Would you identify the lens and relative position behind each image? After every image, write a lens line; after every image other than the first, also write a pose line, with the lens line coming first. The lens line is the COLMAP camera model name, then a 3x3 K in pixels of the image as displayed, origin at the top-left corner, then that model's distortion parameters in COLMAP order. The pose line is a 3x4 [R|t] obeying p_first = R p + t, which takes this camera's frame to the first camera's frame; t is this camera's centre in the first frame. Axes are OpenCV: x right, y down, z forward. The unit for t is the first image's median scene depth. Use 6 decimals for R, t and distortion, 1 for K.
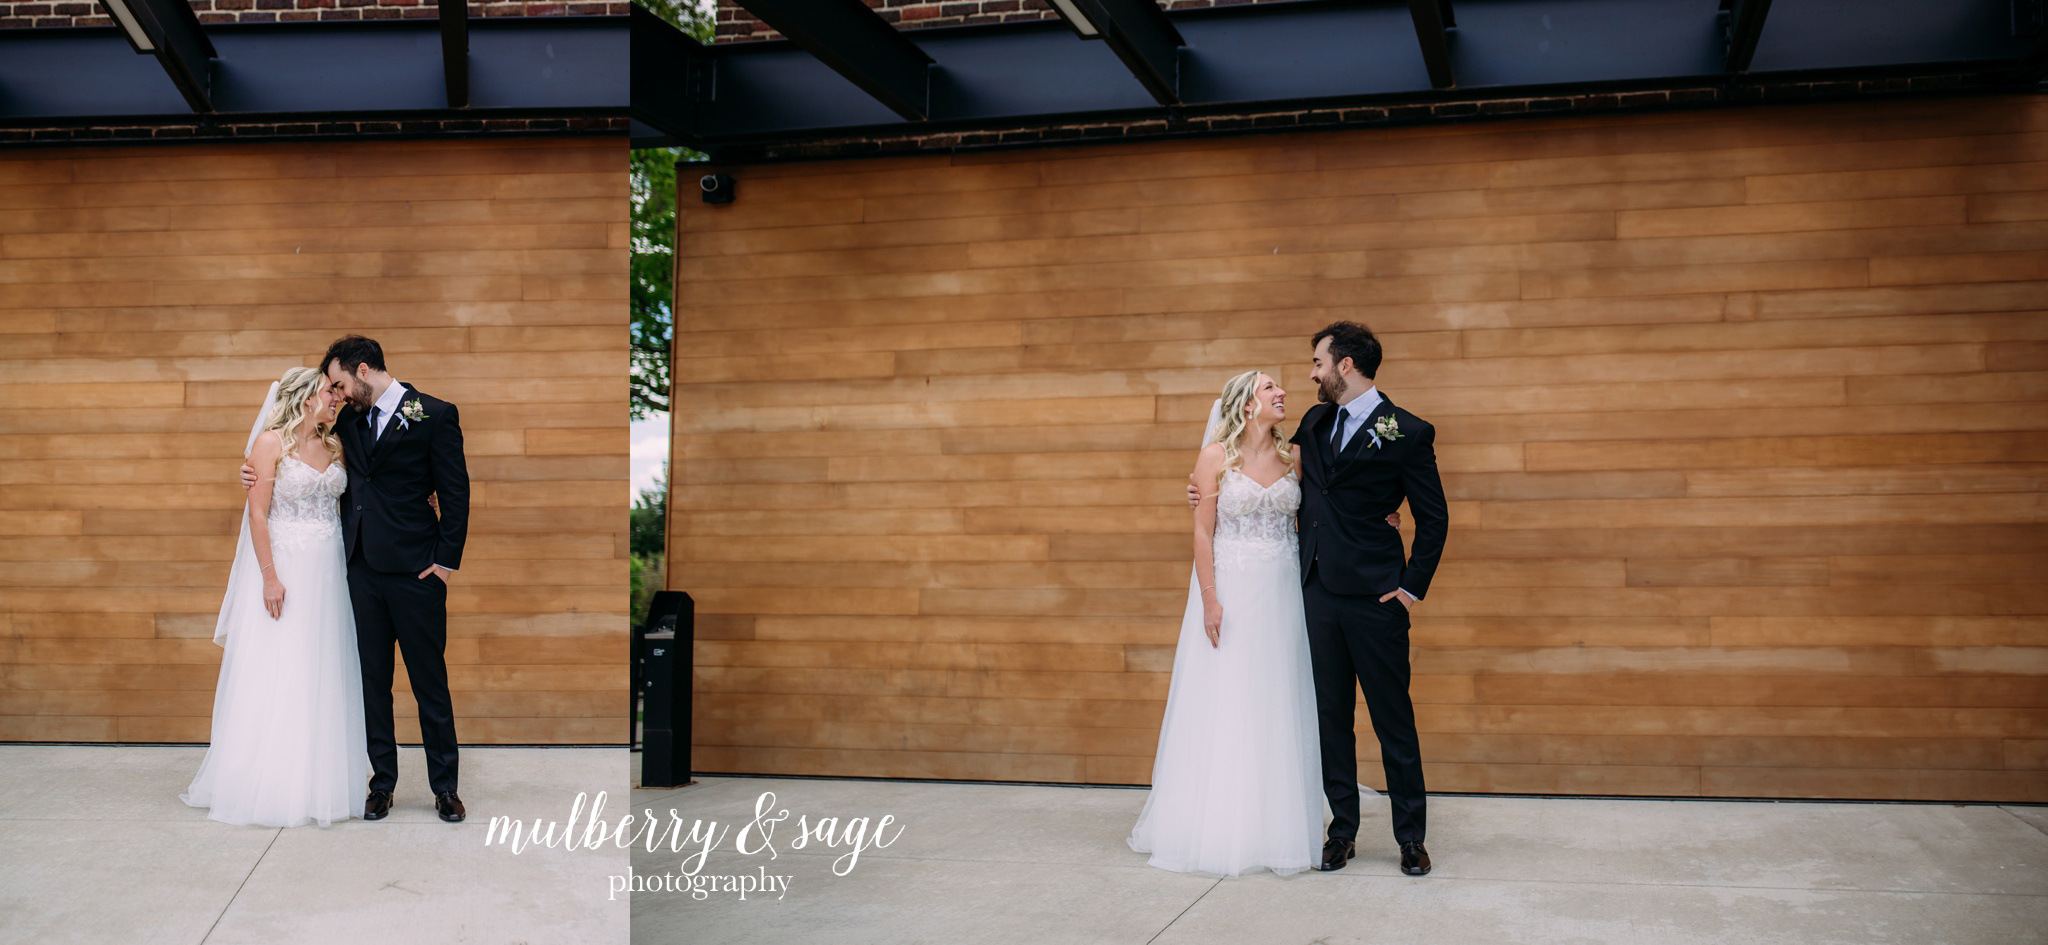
lens RADIAL K [[2242.0, 0, 1015.5], [0, 2242.0, 555.6], [0, 0, 1]] dist [0.233521, 0.000000]
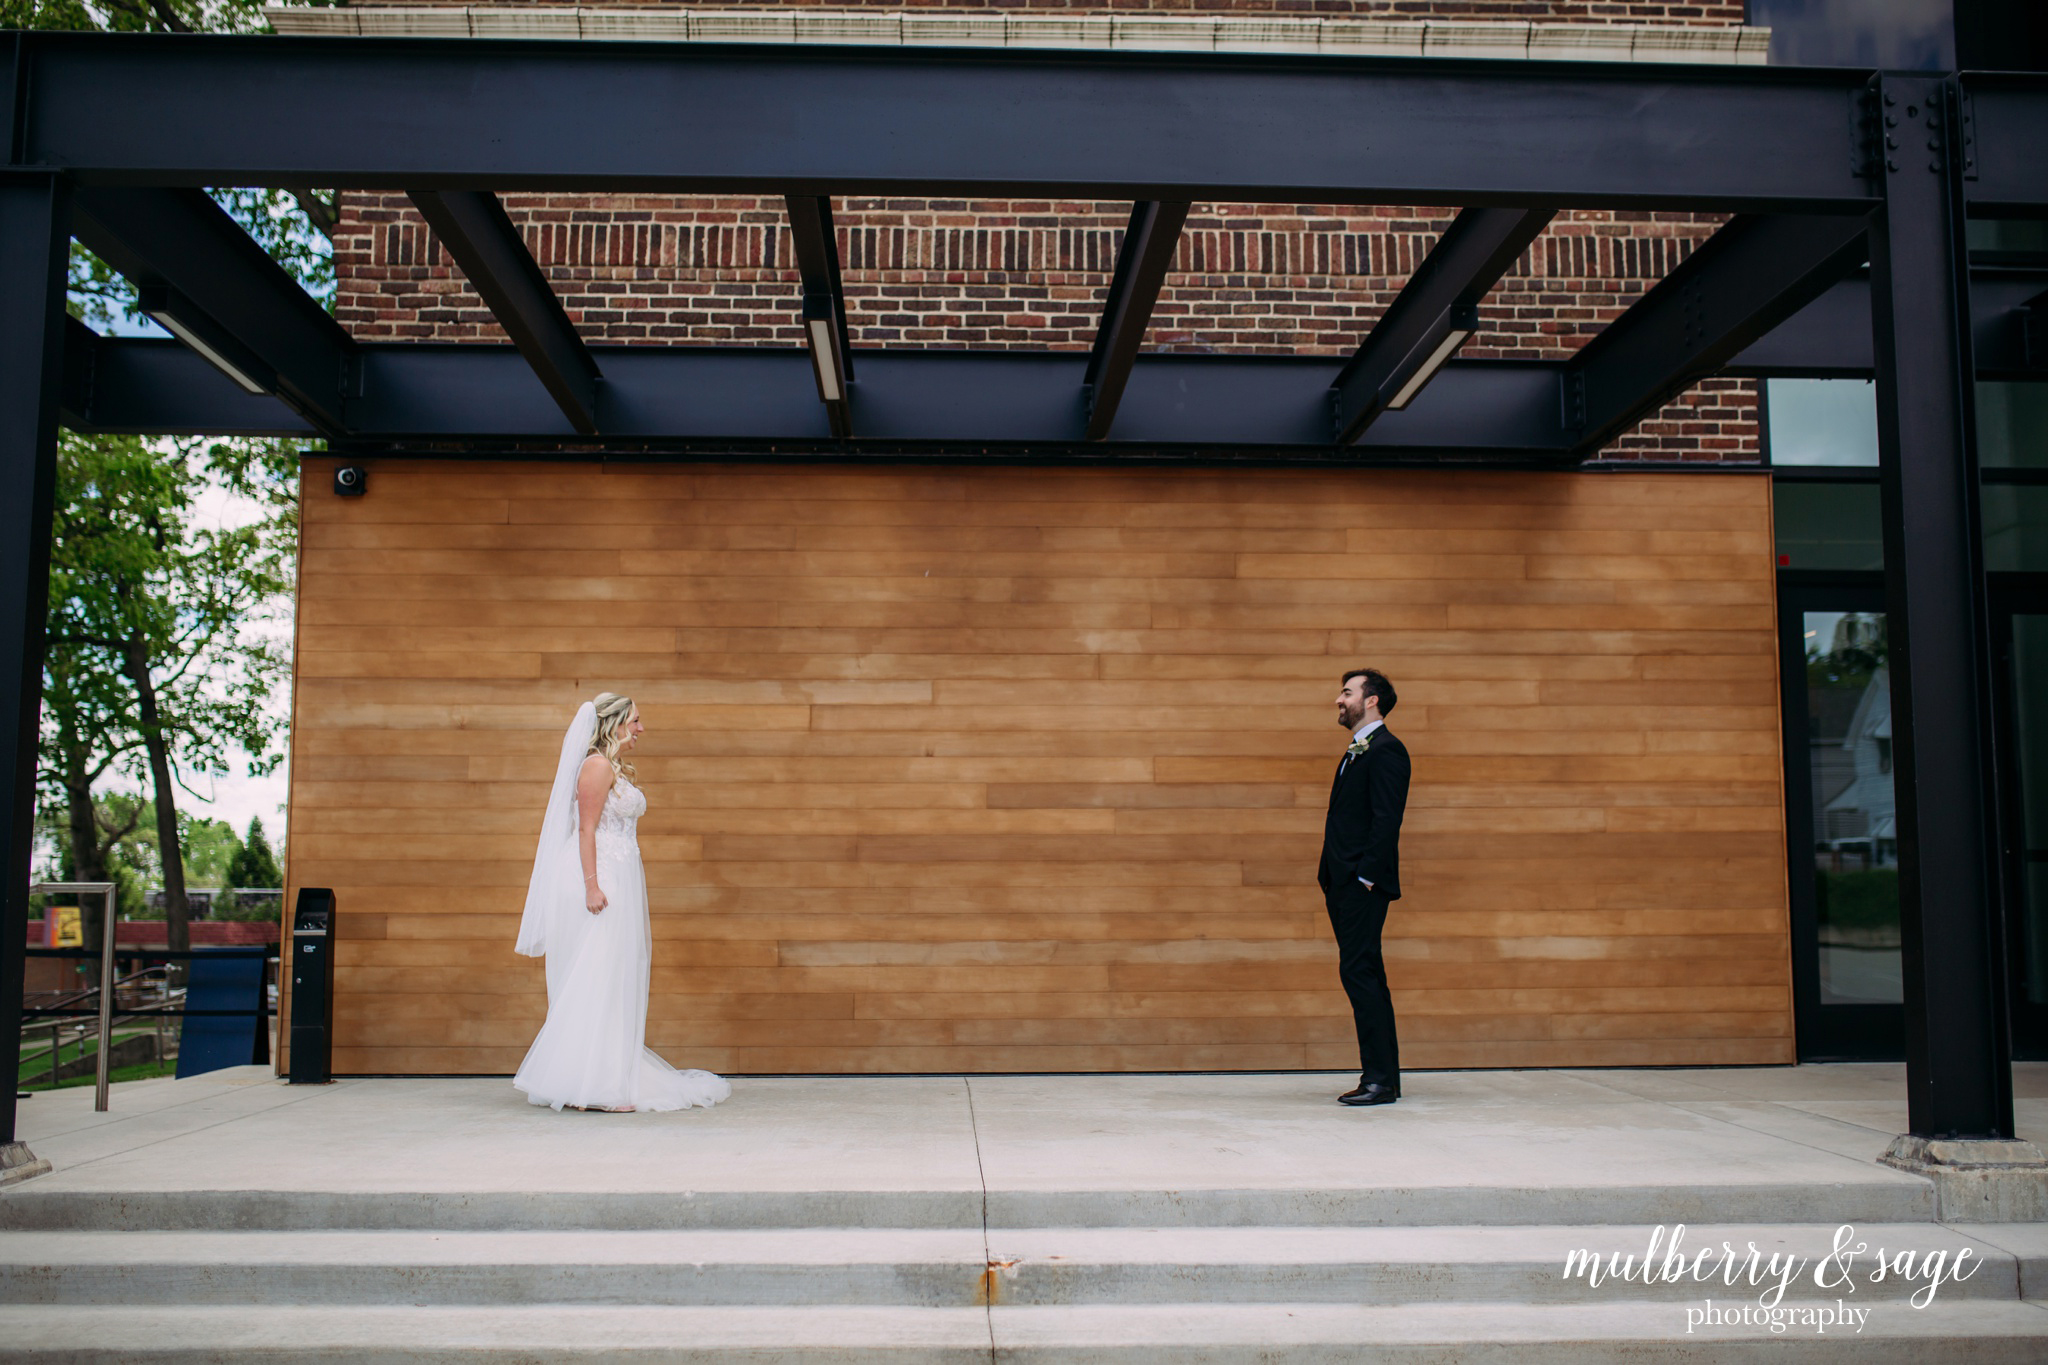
lens RADIAL K [[2085.1, 0, 1001.0], [0, 2085.1, 859.1], [0, 0, 1]] dist [0.272529, 0.000000]
pose [[0.965393, 0.003471, 0.260776, -0.119180], [-0.004654, 0.999981, 0.003920, -0.003152], [-0.260757, -0.004998, 0.965391, 0.028343]]
